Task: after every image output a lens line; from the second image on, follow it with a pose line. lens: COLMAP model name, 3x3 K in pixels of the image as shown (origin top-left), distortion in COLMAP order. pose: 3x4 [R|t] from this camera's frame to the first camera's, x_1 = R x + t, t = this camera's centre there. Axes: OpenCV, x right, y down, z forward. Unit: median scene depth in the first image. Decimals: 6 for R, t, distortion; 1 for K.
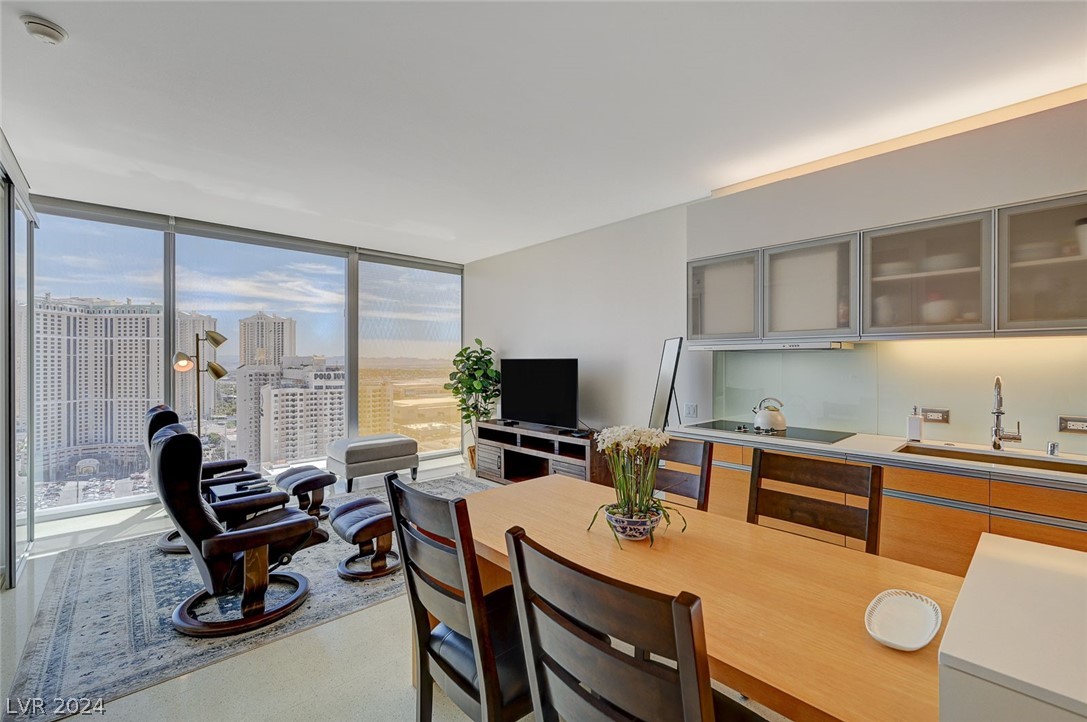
lens RADIAL K [[459.1, 0, 548.6], [0, 459.1, 364.3], [0, 0, 1]] dist [-0.002875, 0.000190]
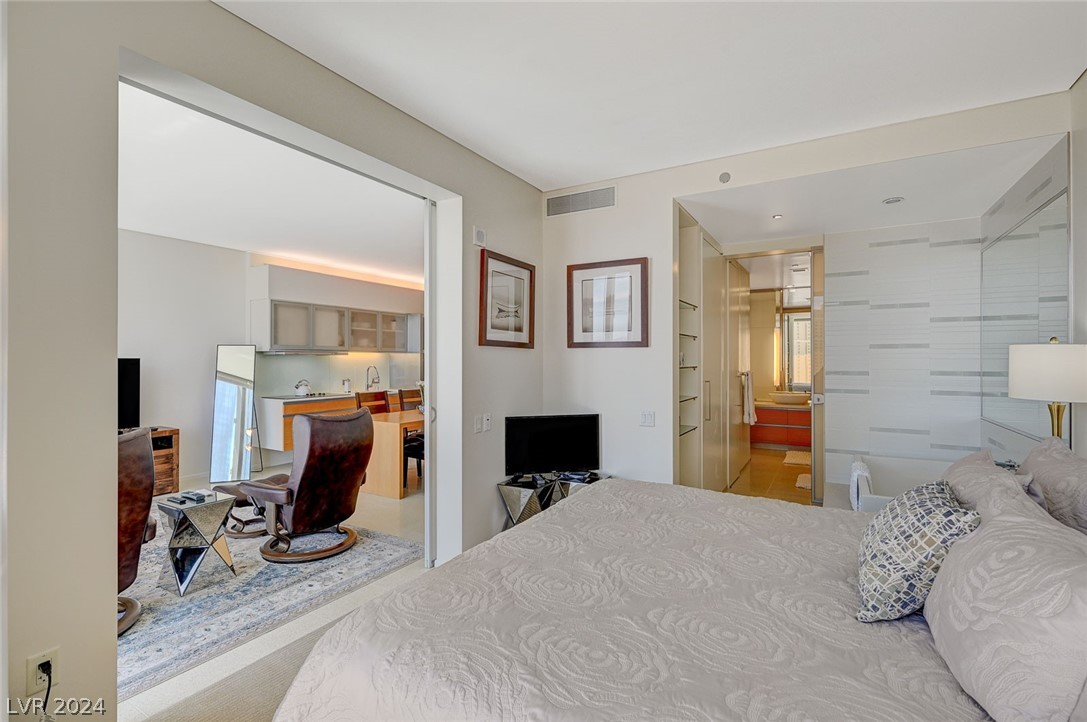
lens RADIAL K [[494.5, 0, 544.7], [0, 494.5, 359.8], [0, 0, 1]] dist [-0.002575, 0.001244]
pose [[-0.280076, 0.001843, 0.959976, -0.995357], [0.006470, 0.999979, -0.000033, -0.002039], [-0.959956, 0.006202, -0.280082, 0.339992]]
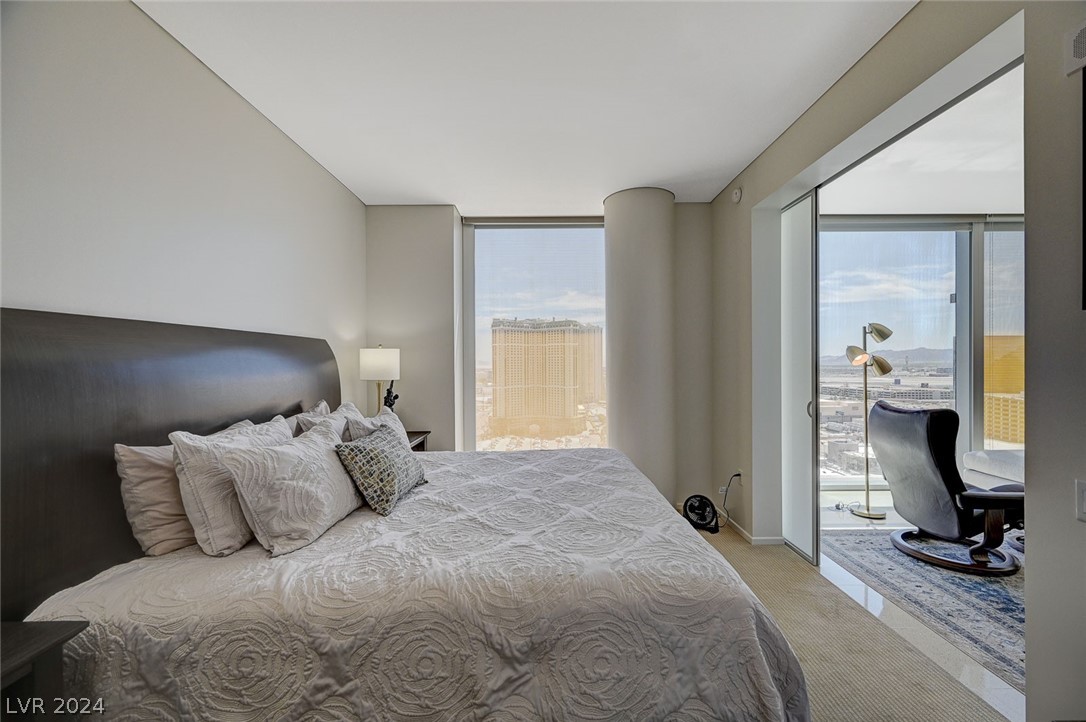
lens RADIAL K [[428.5, 0, 548.0], [0, 428.5, 361.1], [0, 0, 1]] dist [-0.000351, -0.000877]
pose [[0.727945, -0.001761, -0.685633, -0.458831], [0.000380, 0.999998, -0.002164, 0.005731], [0.685635, 0.001315, 0.727944, -0.080654]]
